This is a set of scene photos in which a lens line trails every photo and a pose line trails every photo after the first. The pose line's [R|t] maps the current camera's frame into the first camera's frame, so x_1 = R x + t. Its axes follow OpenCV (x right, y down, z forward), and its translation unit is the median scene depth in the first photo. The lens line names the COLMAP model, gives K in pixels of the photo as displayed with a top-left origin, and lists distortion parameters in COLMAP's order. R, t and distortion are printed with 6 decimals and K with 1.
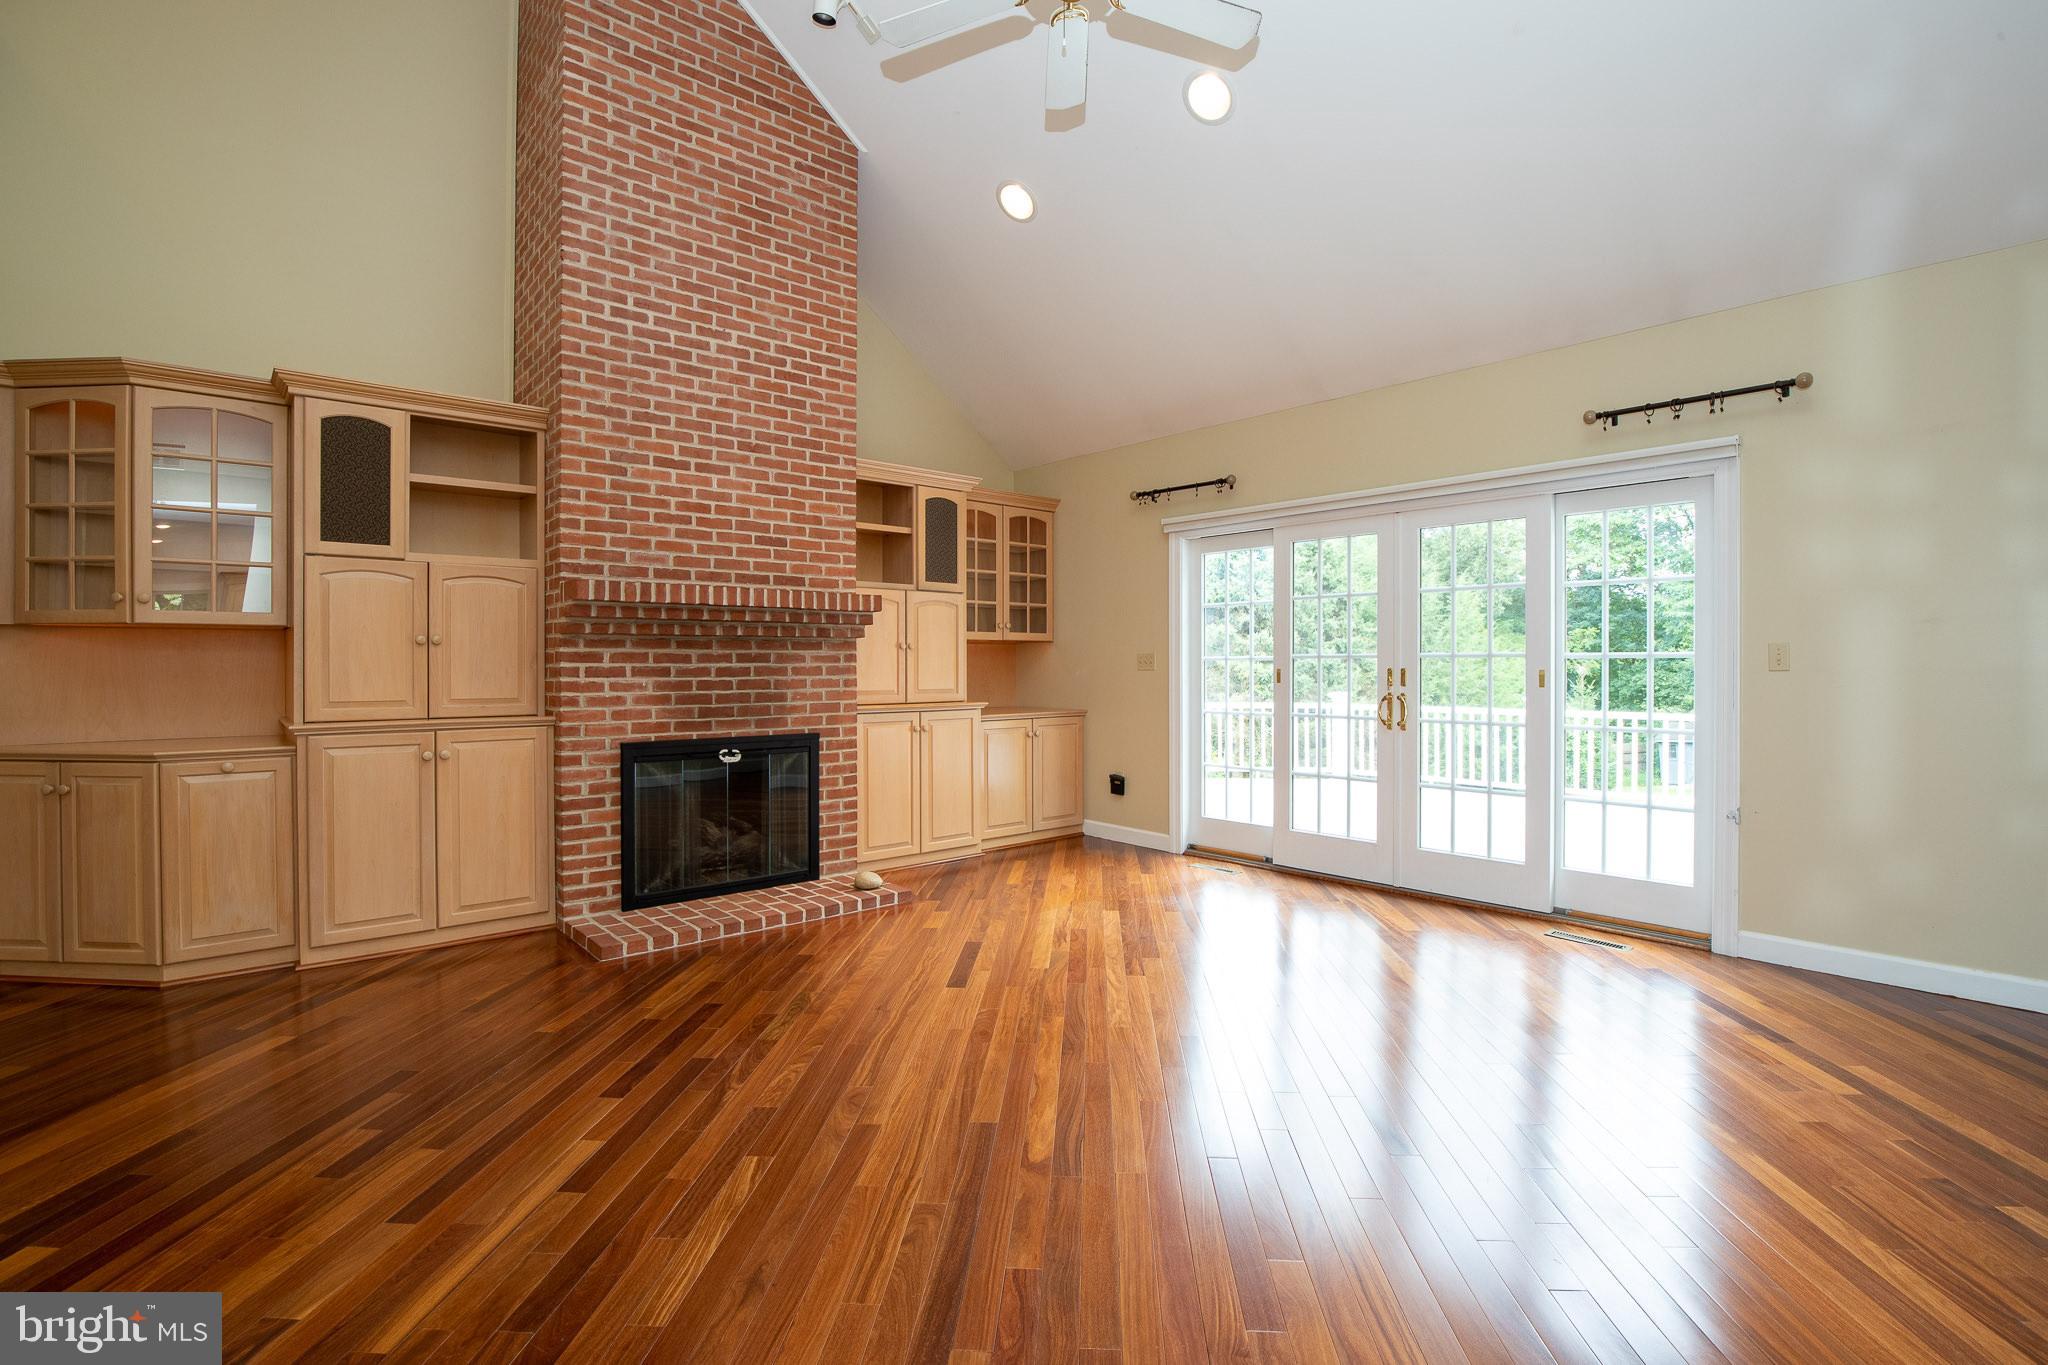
lens RADIAL K [[976.0, 0, 1025.3], [0, 976.0, 671.5], [0, 0, 1]] dist [0.039165, 0.000308]
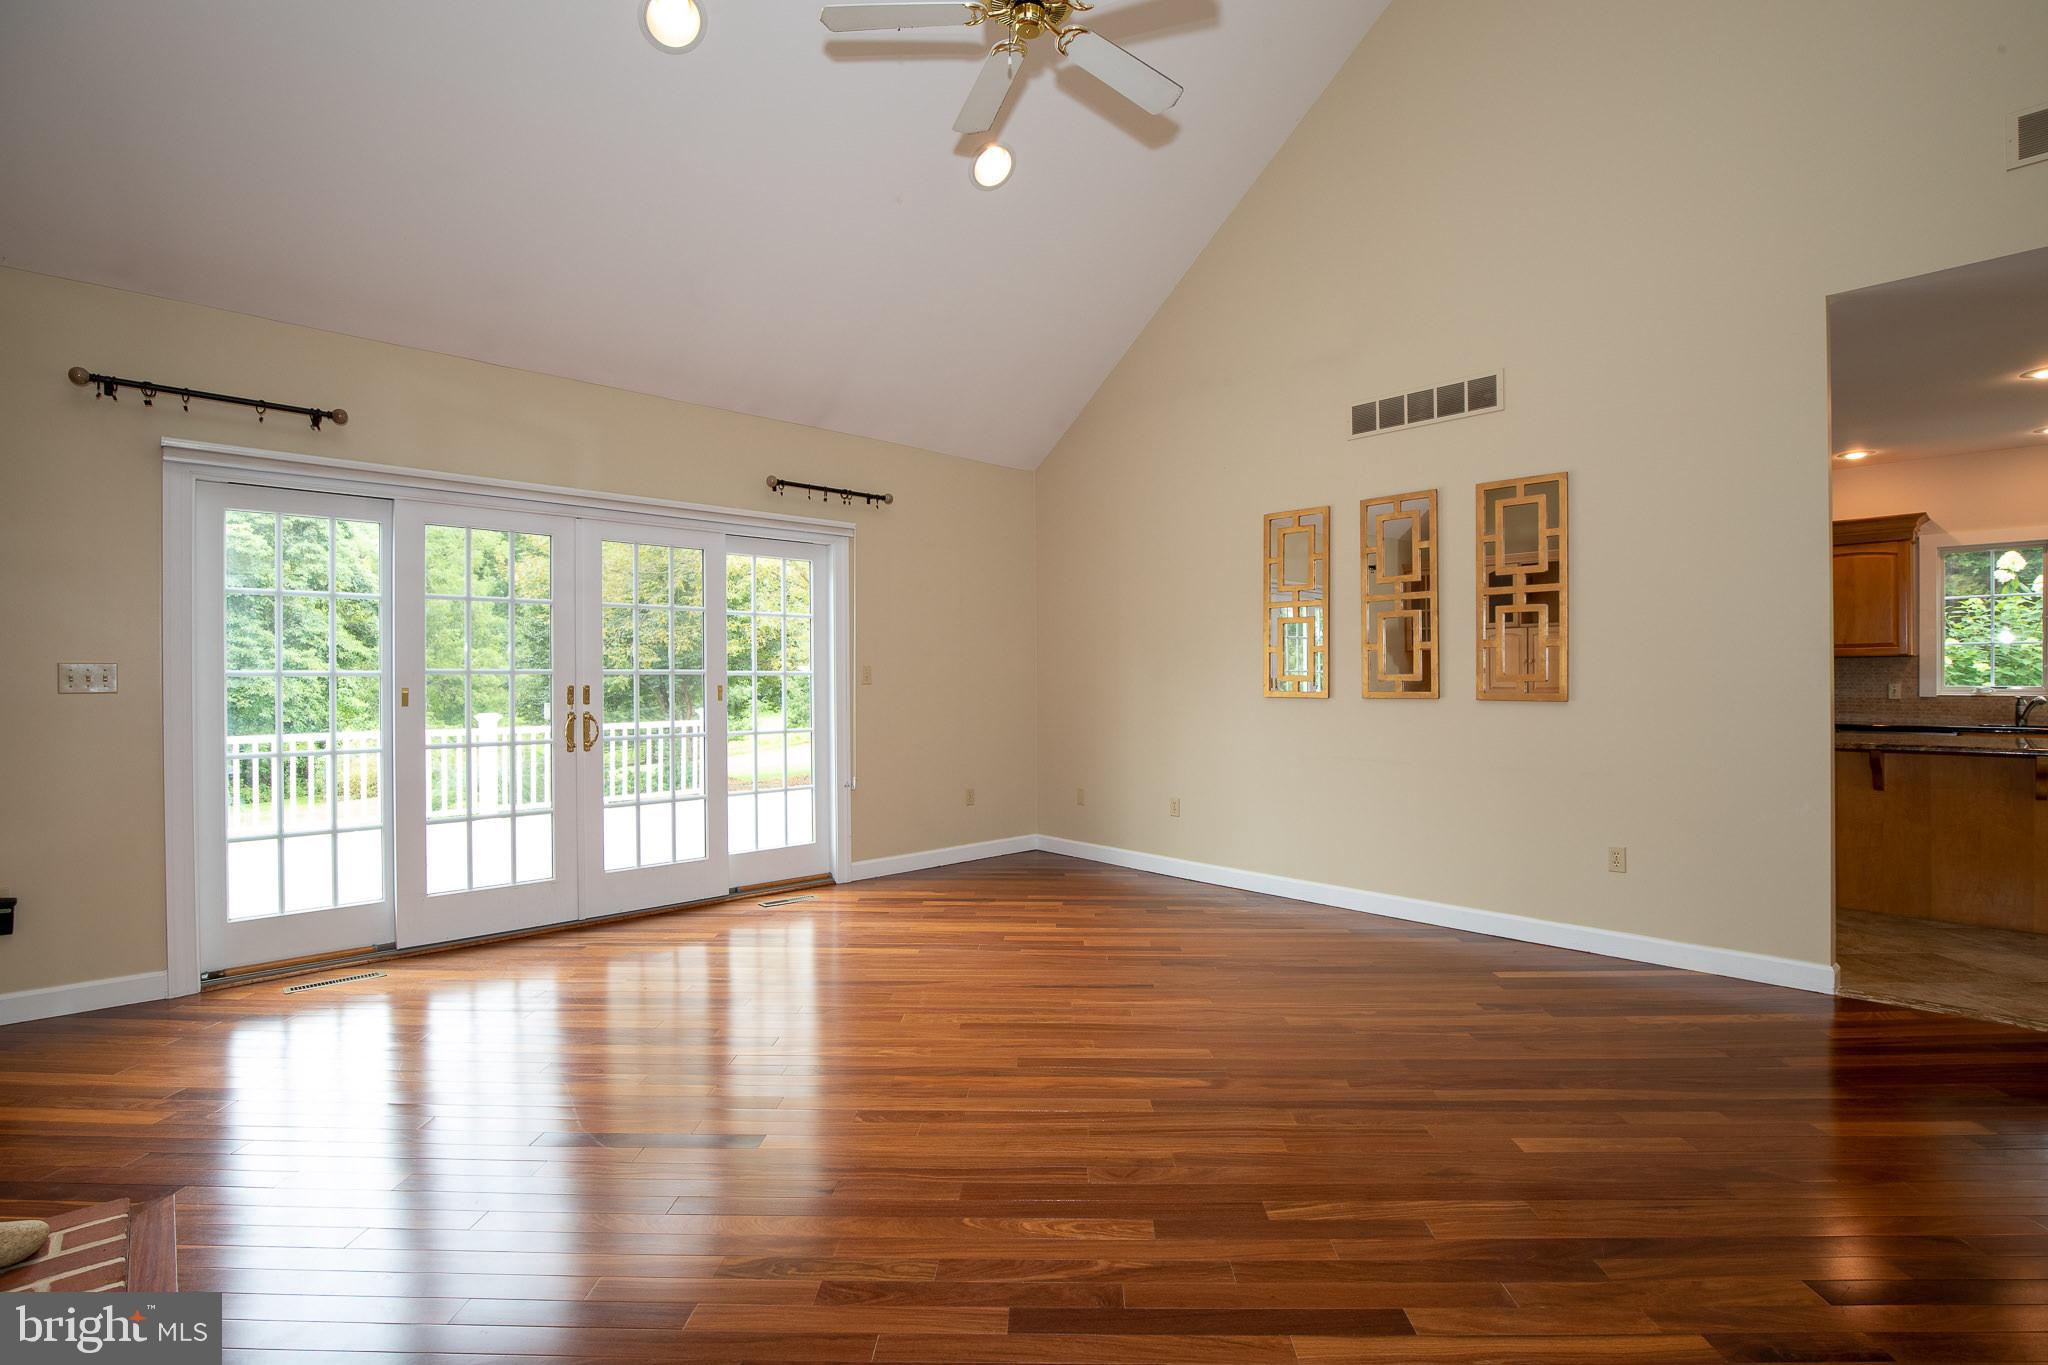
lens RADIAL K [[950.8, 0, 1071.1], [0, 950.8, 684.4], [0, 0, 1]] dist [-0.021652, 0.000583]
pose [[-0.038818, -0.004673, 0.999235, -0.629079], [0.011102, 0.999925, 0.005107, -0.003764], [-0.999185, 0.011292, -0.038764, 0.674489]]
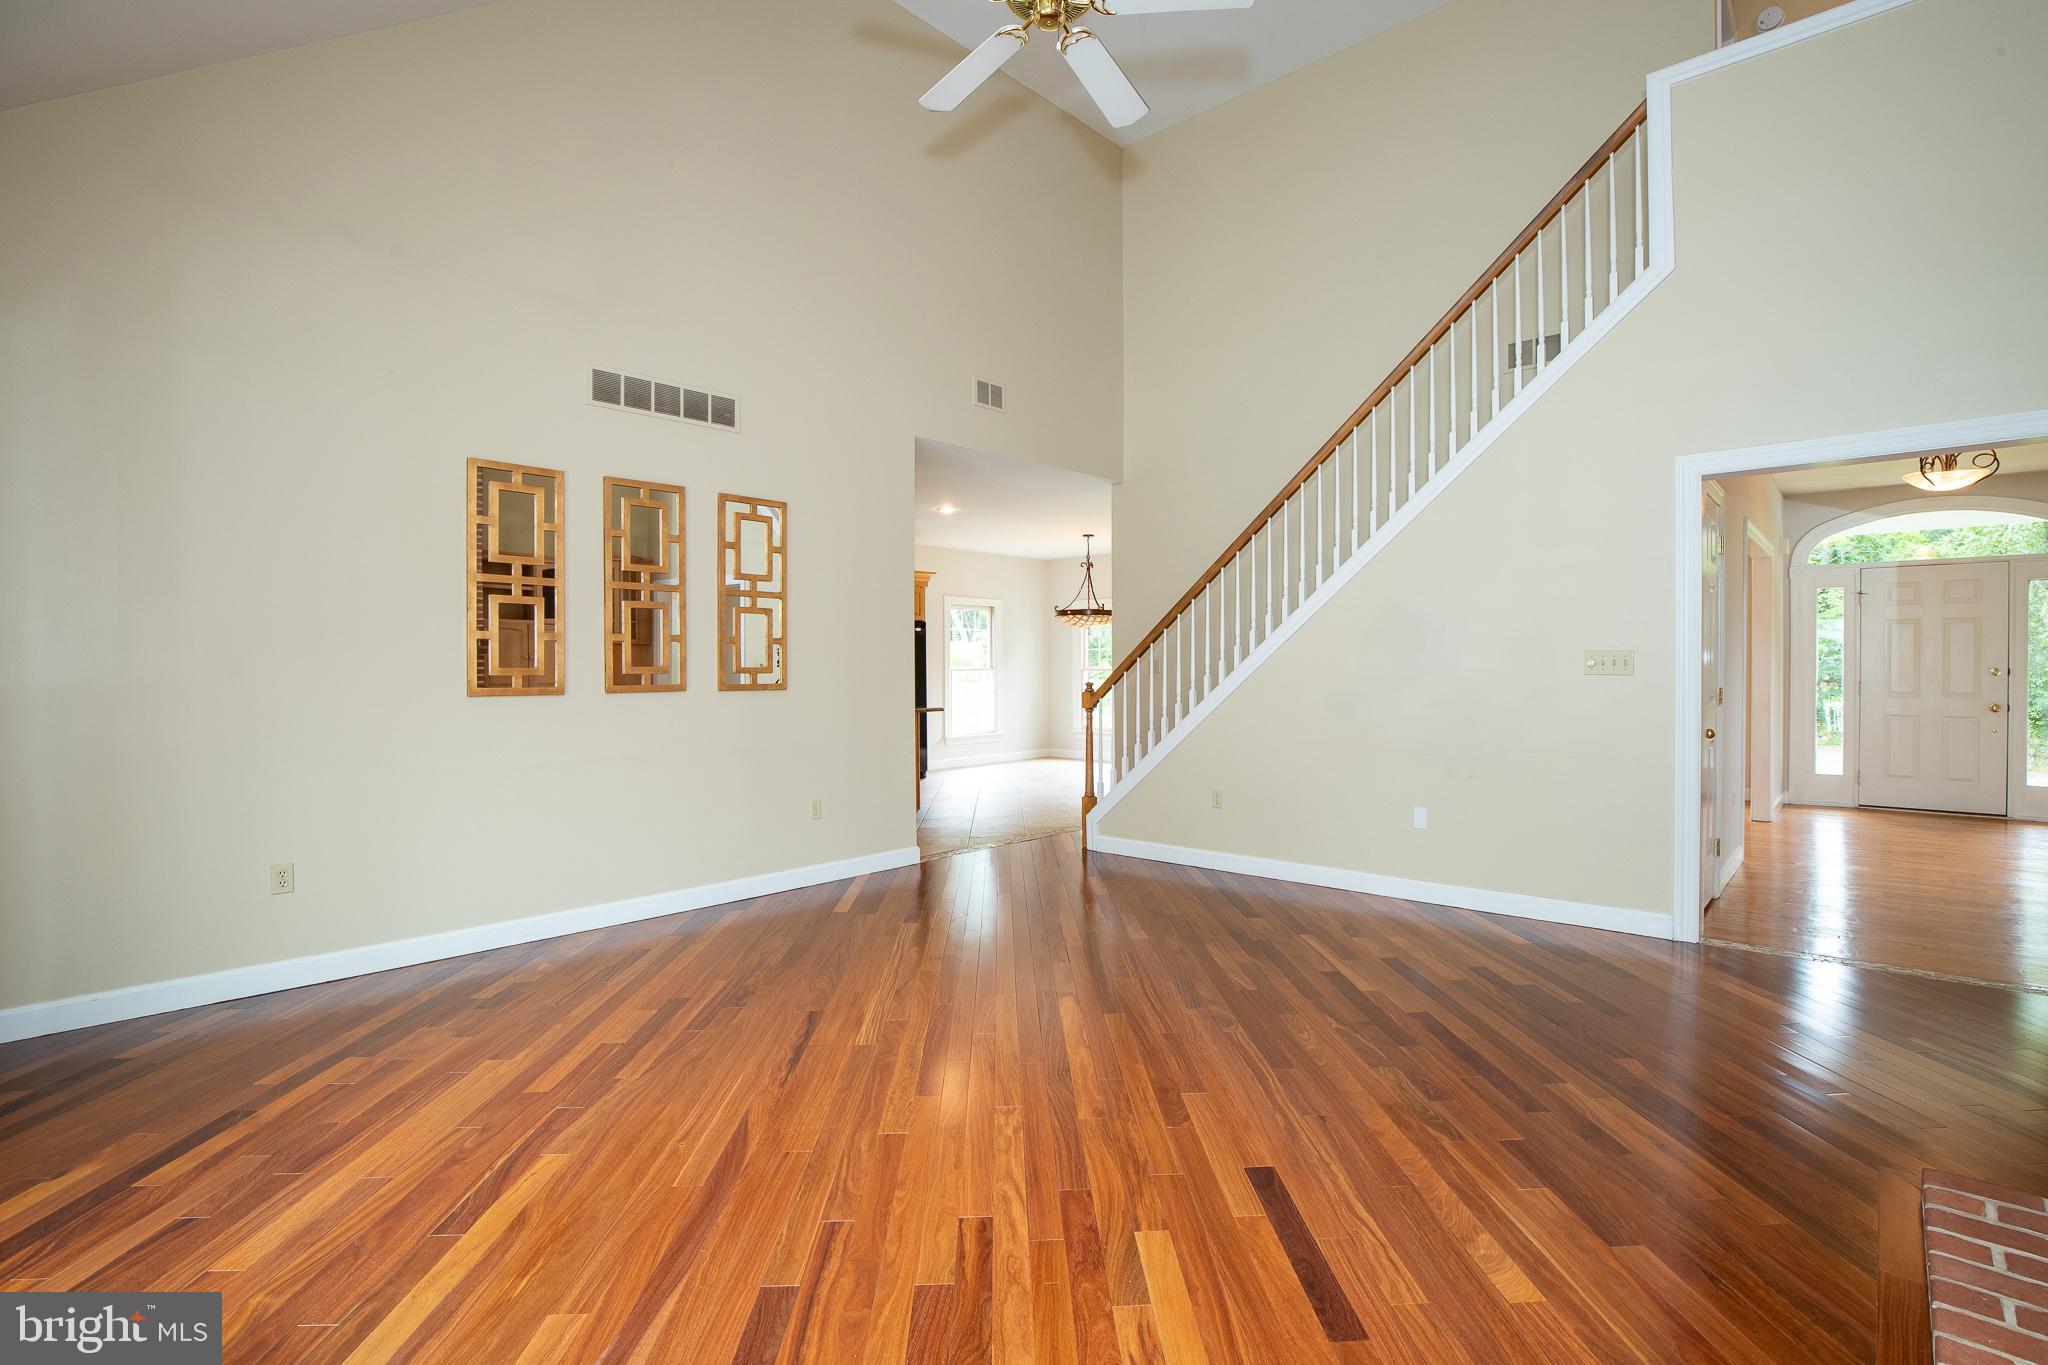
lens RADIAL K [[975.0, 0, 1024.0], [0, 975.0, 682.5], [0, 0, 1]] dist [-0.021514, 0.000183]
pose [[-0.995590, 0.005411, -0.093657, 0.118835], [0.003587, 0.999801, 0.019637, -0.008587], [0.093744, 0.019214, -0.995411, 1.361683]]
